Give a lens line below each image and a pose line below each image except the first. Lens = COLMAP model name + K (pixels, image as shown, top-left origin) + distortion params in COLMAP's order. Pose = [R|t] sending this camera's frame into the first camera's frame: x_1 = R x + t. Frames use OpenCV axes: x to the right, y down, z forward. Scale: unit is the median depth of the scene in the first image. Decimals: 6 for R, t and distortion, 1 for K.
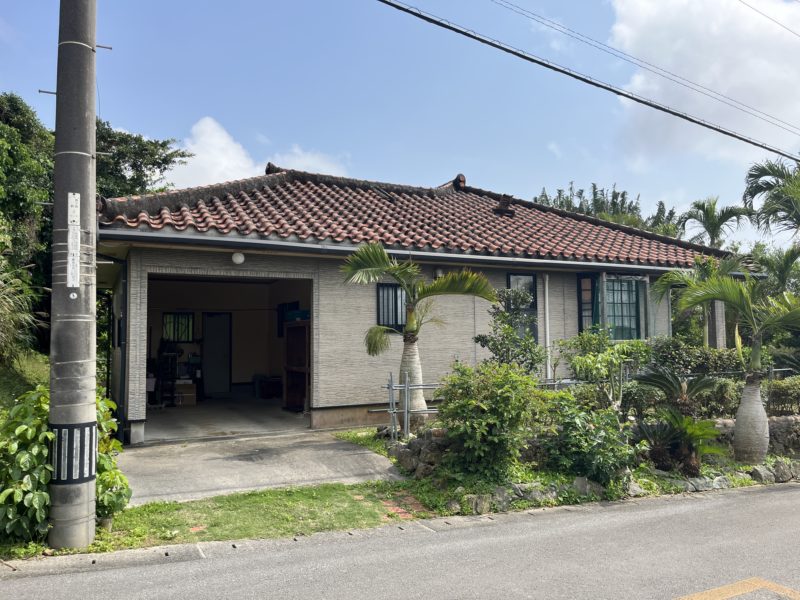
lens RADIAL K [[607.9, 0, 400.0], [0, 607.9, 300.0], [0, 0, 1]] dist [0.070163, -0.098181]
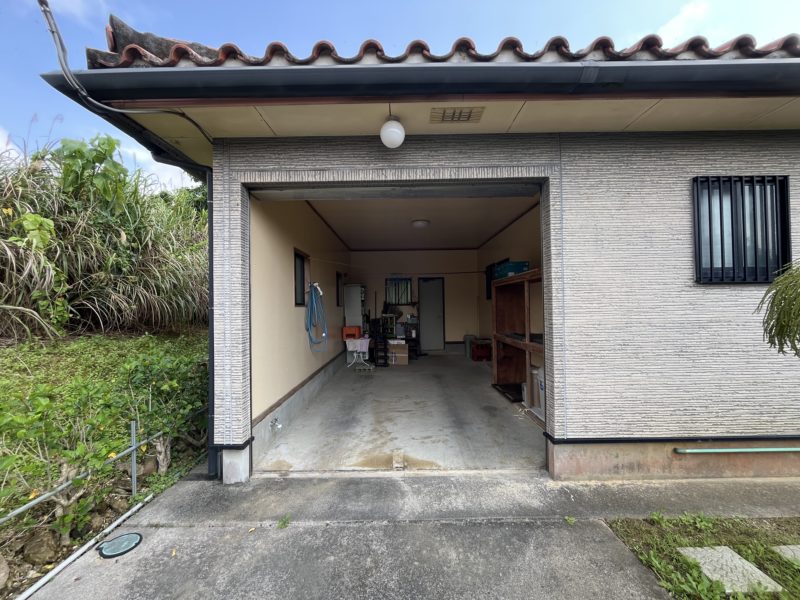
lens RADIAL K [[325.5, 0, 400.0], [0, 325.5, 300.0], [0, 0, 1]] dist [-0.000856, -0.000089]
pose [[0.892494, -0.008305, -0.450983, -0.106146], [0.034062, 0.998217, 0.049025, 0.037574], [0.449771, -0.059116, 0.891185, 0.566128]]
